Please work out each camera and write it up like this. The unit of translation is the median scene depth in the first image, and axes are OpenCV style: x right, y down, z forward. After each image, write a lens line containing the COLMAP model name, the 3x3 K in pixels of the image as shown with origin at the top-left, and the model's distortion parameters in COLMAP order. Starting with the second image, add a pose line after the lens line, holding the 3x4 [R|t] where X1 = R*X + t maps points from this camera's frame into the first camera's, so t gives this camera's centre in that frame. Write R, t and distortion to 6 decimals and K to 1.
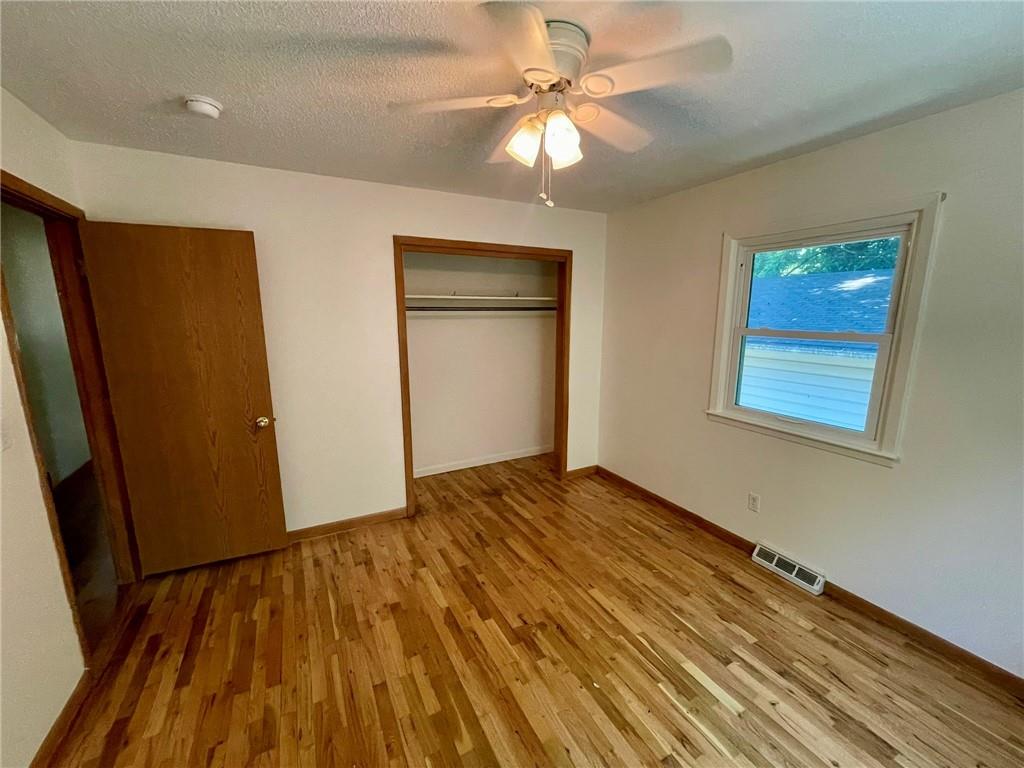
lens RADIAL K [[430.0, 0, 508.0], [0, 430.0, 388.6], [0, 0, 1]] dist [0.000047, 0.000112]
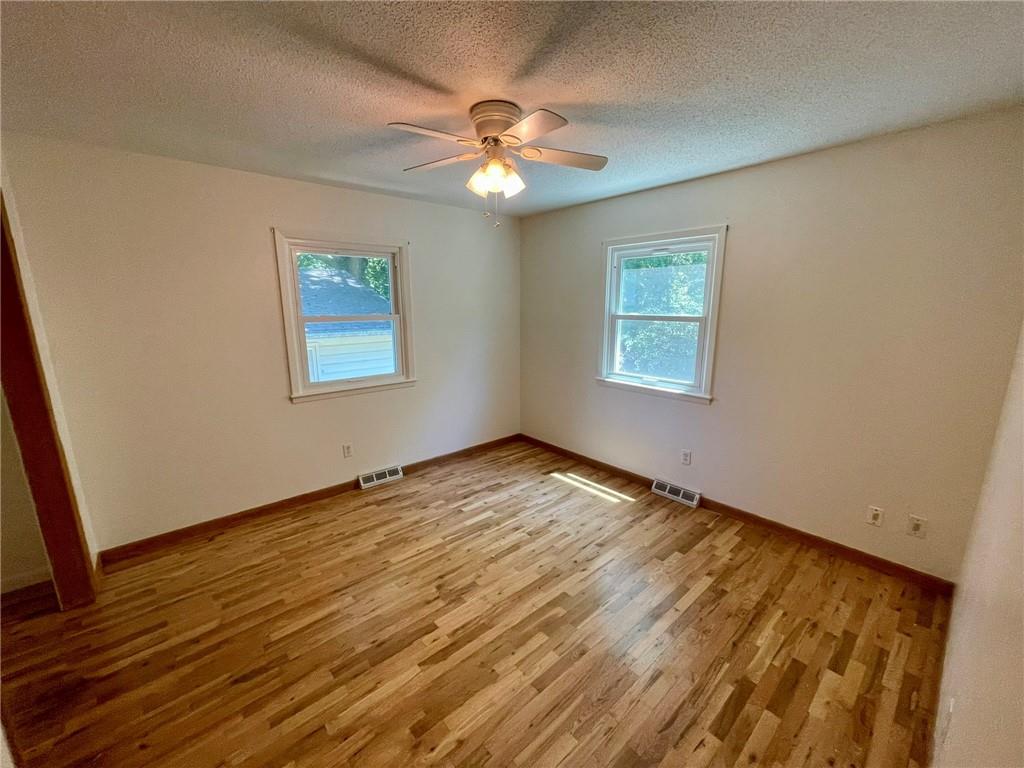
lens RADIAL K [[430.0, 0, 508.0], [0, 430.0, 388.6], [0, 0, 1]] dist [0.000047, 0.000112]
pose [[-0.256297, -0.198690, 0.945957, -0.888792], [0.182072, 0.951203, 0.249122, -0.177626], [-0.949295, 0.236081, -0.207615, 0.912606]]
